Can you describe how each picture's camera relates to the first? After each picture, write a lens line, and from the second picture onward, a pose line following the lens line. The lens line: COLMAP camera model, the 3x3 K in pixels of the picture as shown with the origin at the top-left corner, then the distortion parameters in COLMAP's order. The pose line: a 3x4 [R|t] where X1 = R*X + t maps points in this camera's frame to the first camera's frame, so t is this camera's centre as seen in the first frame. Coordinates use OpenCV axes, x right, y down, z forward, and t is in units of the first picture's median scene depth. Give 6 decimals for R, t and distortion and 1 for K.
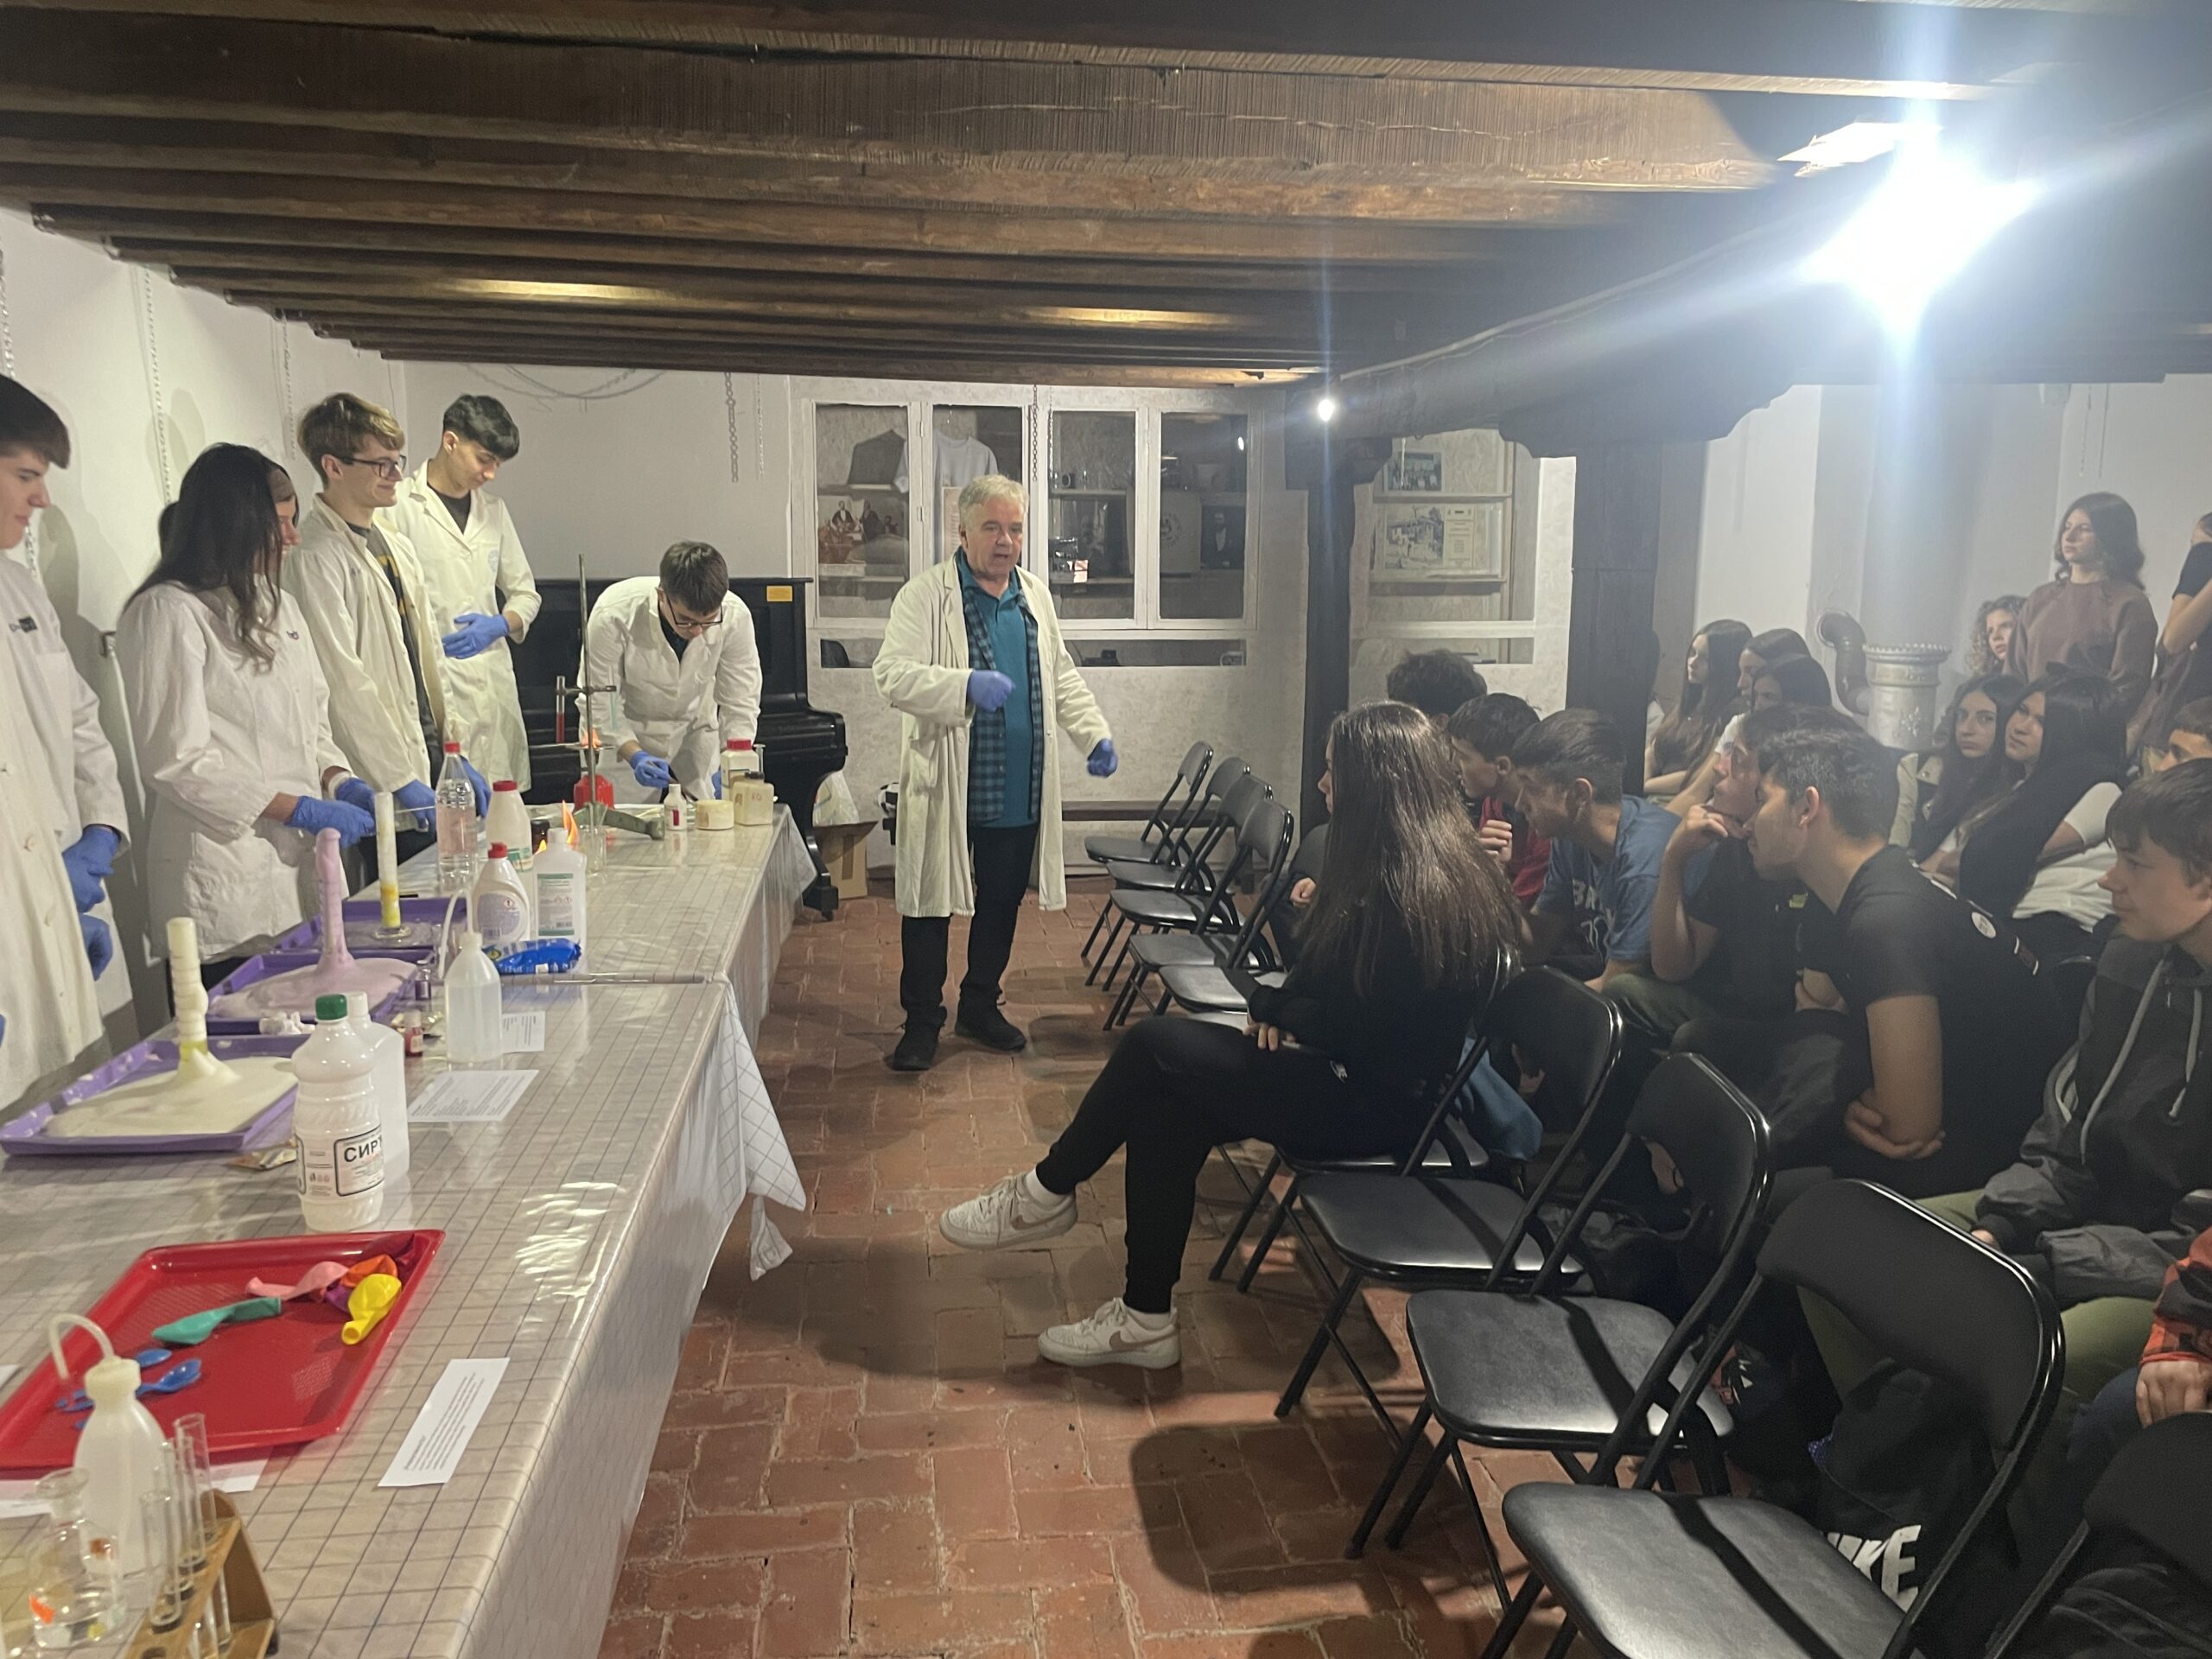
lens RADIAL K [[1690.2, 0, 1099.6], [0, 1690.2, 814.0], [0, 0, 1]] dist [0.090851, -0.116674]
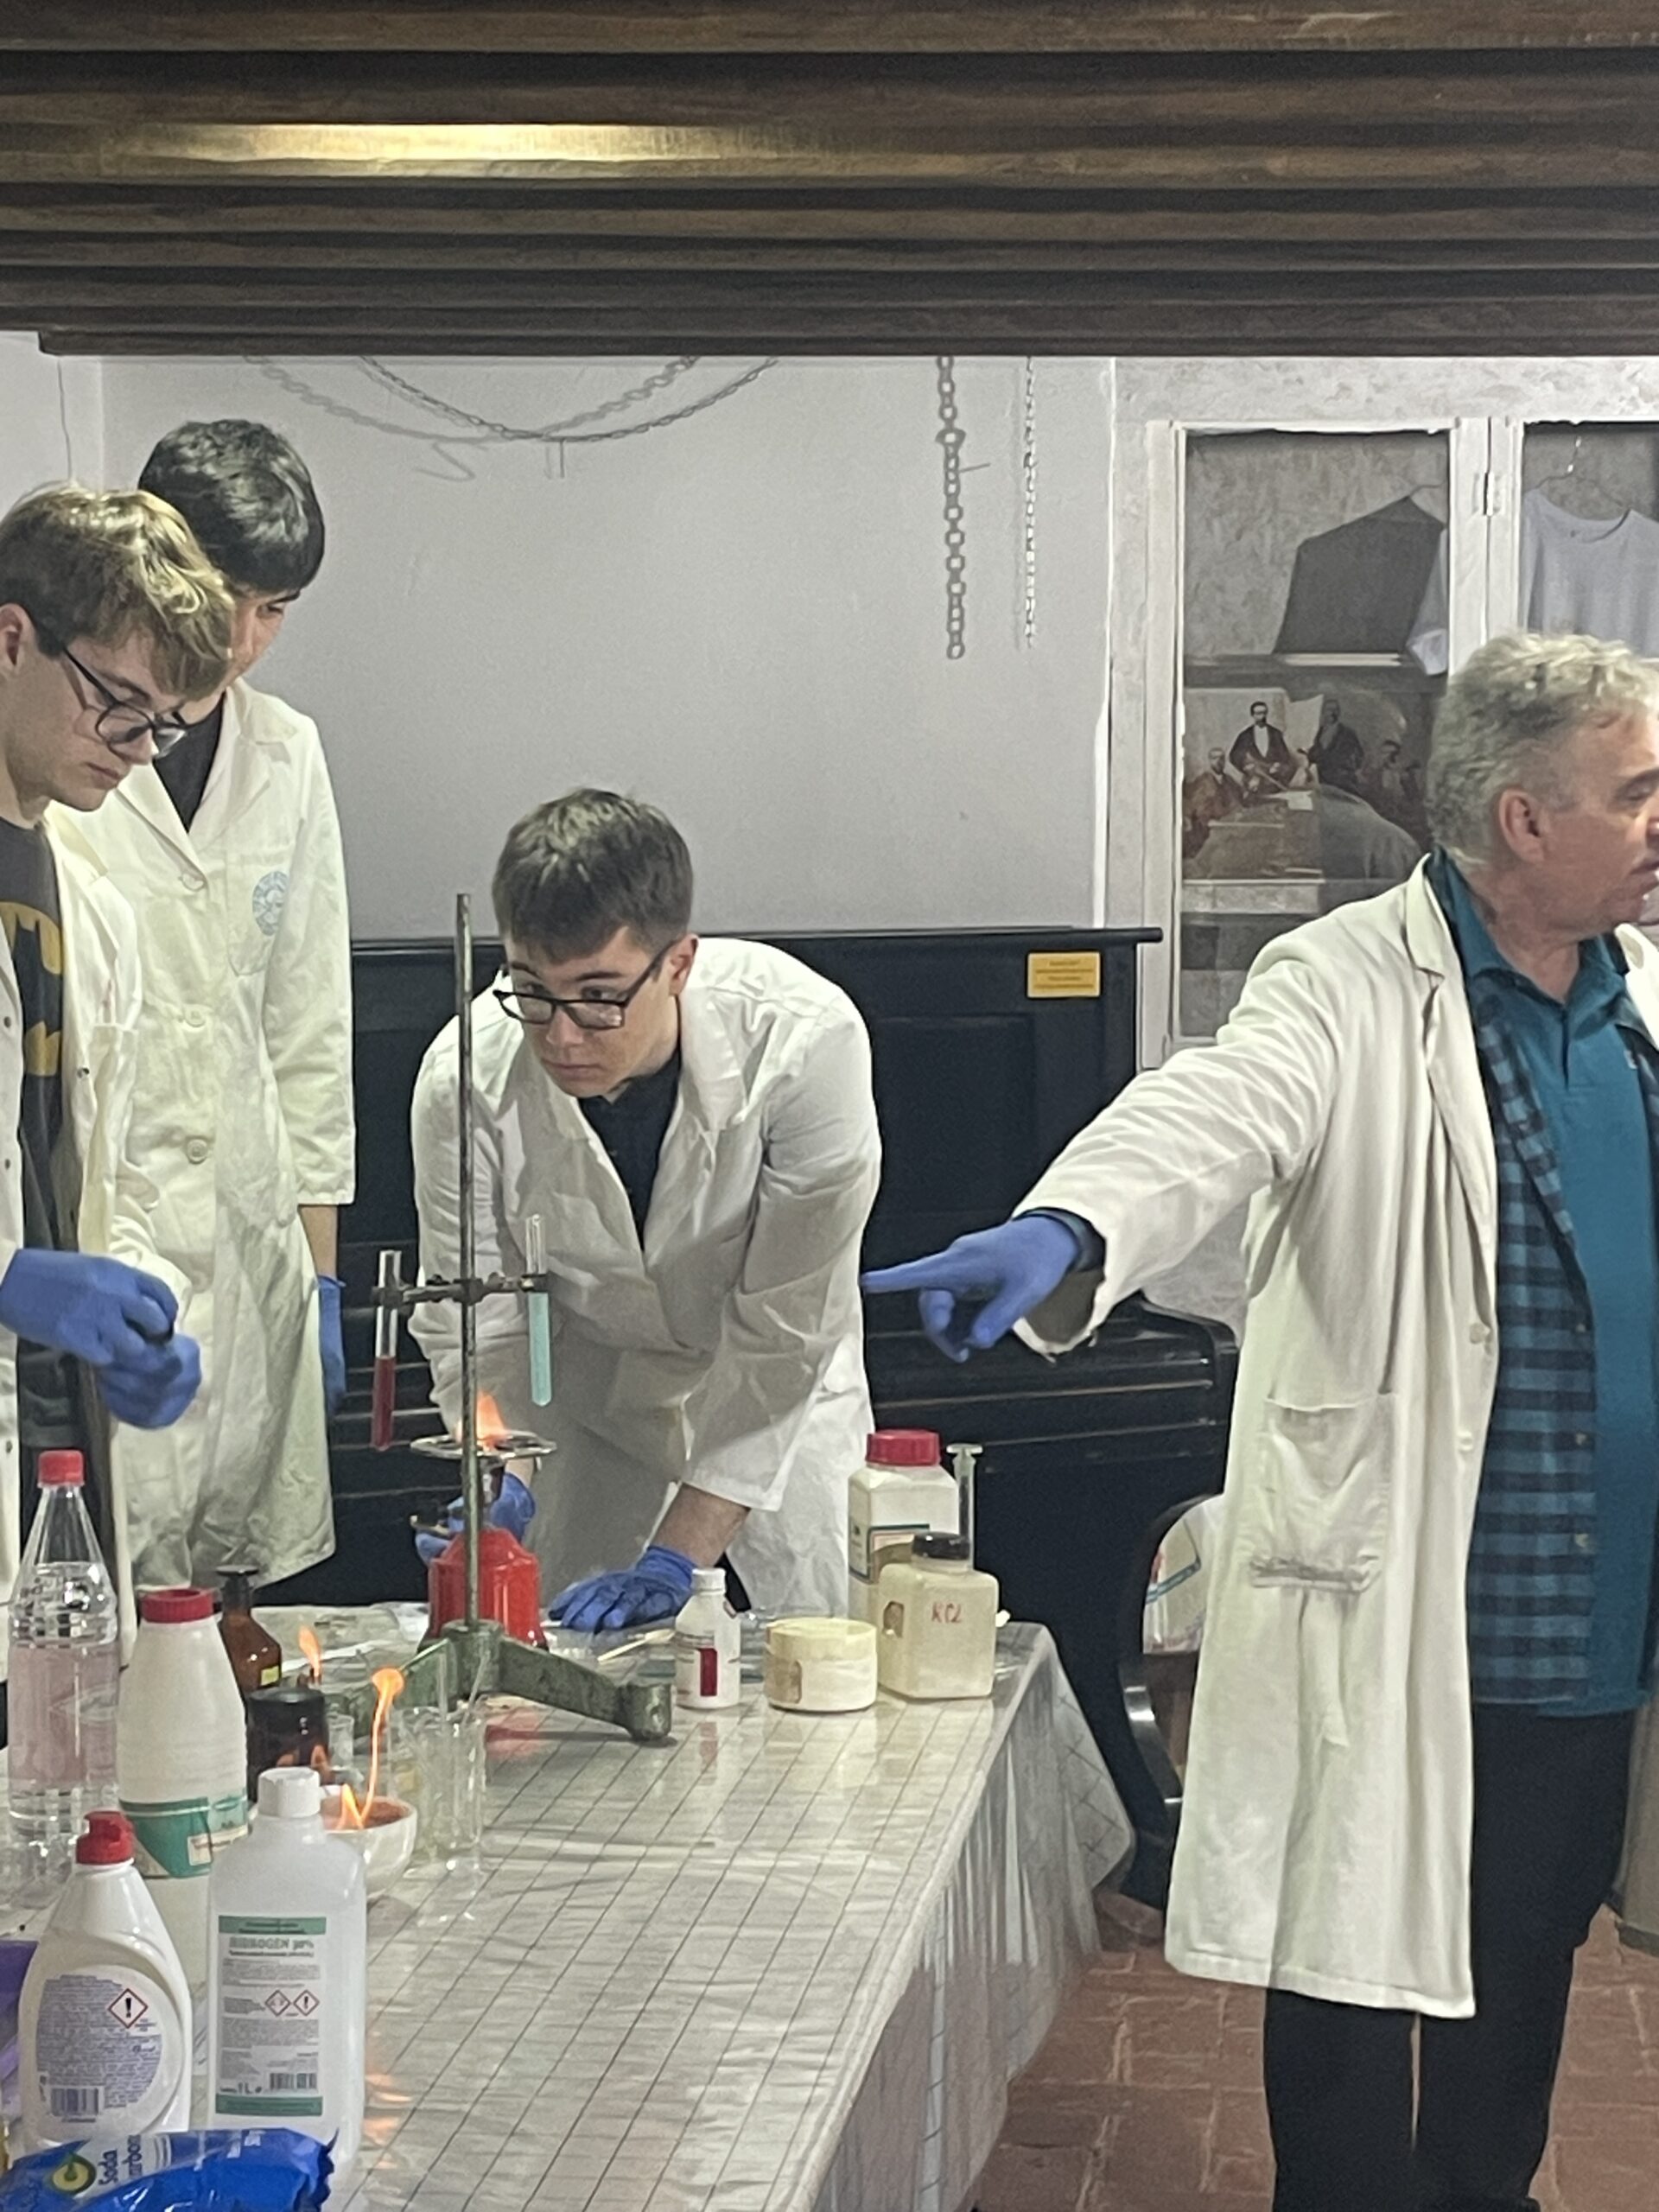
lens RADIAL K [[4649.1, 0, 841.5], [0, 4649.1, 1104.6], [0, 0, 1]] dist [0.119119, 0.067830]
pose [[0.970162, 0.007892, -0.242327, -0.005070], [-0.029779, 0.995781, -0.086791, -0.040688], [0.240620, 0.091418, 0.966305, 0.155338]]
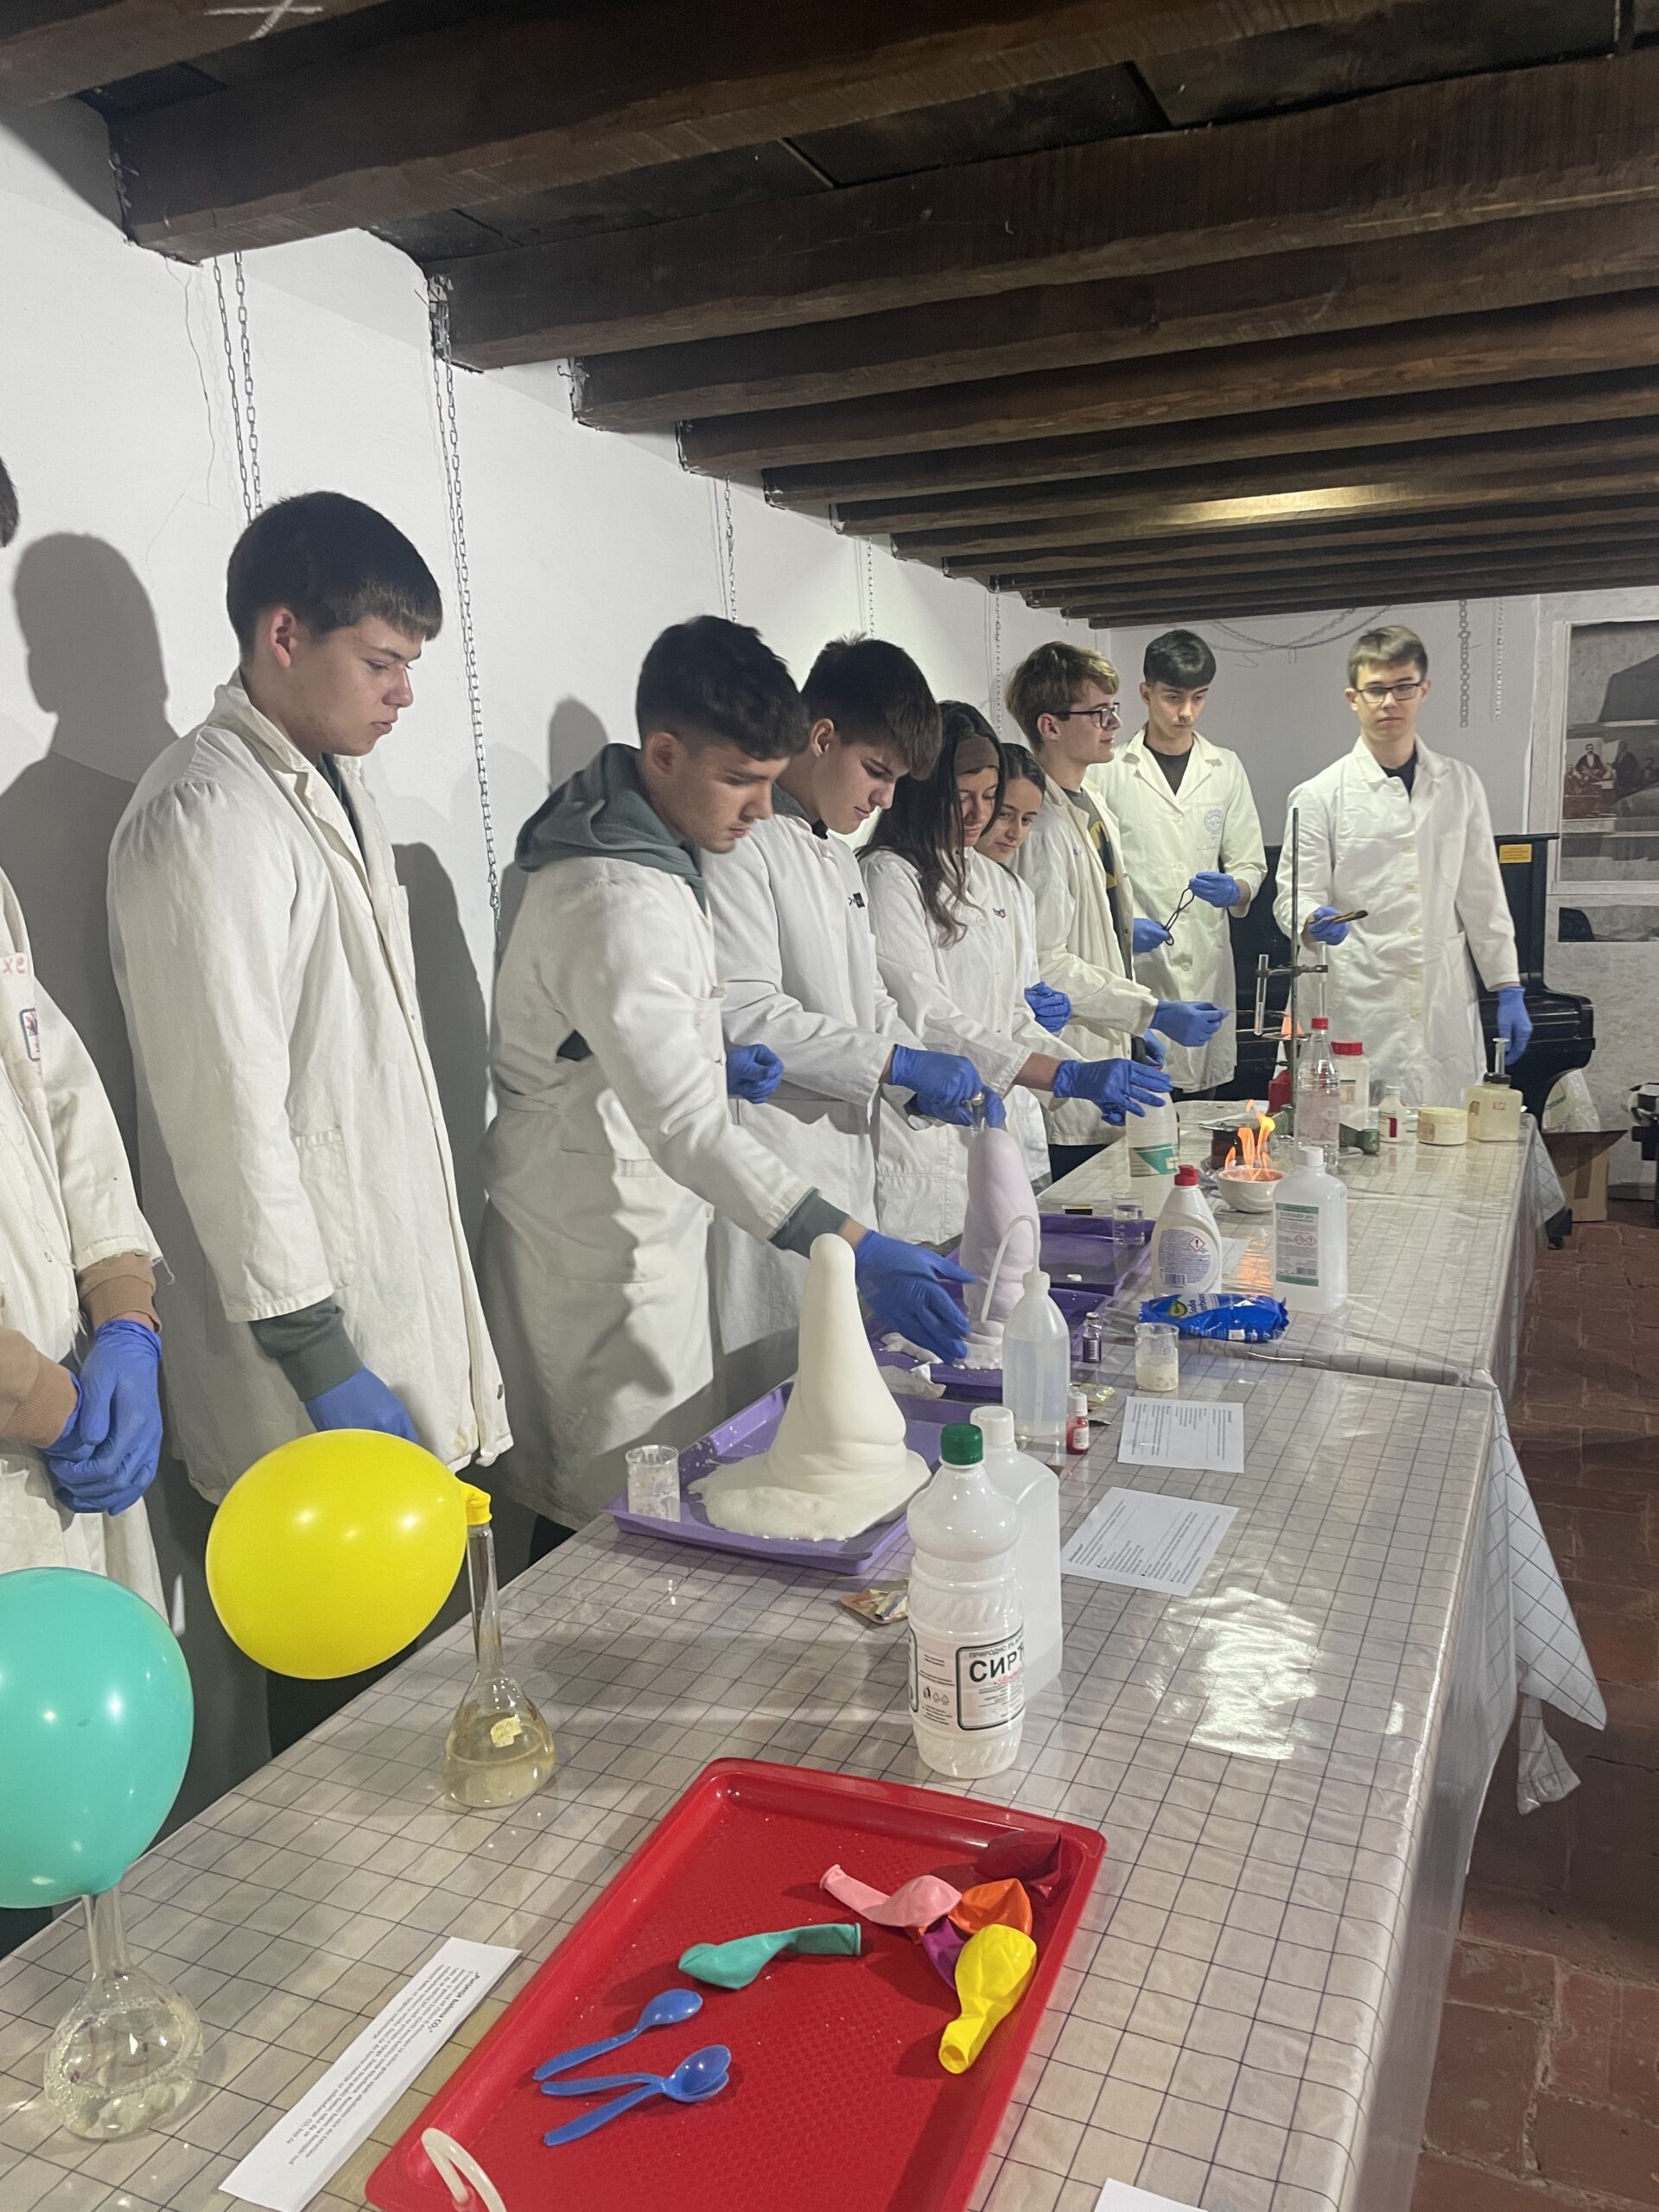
lens RADIAL K [[1664.2, 0, 811.2], [0, 1664.2, 1090.8], [0, 0, 1]] dist [0.089331, -0.108613]
pose [[0.850986, 0.043571, -0.523377, -0.089797], [-0.042787, 0.998992, 0.013596, -0.019560], [0.523442, 0.010824, 0.851993, 0.228874]]
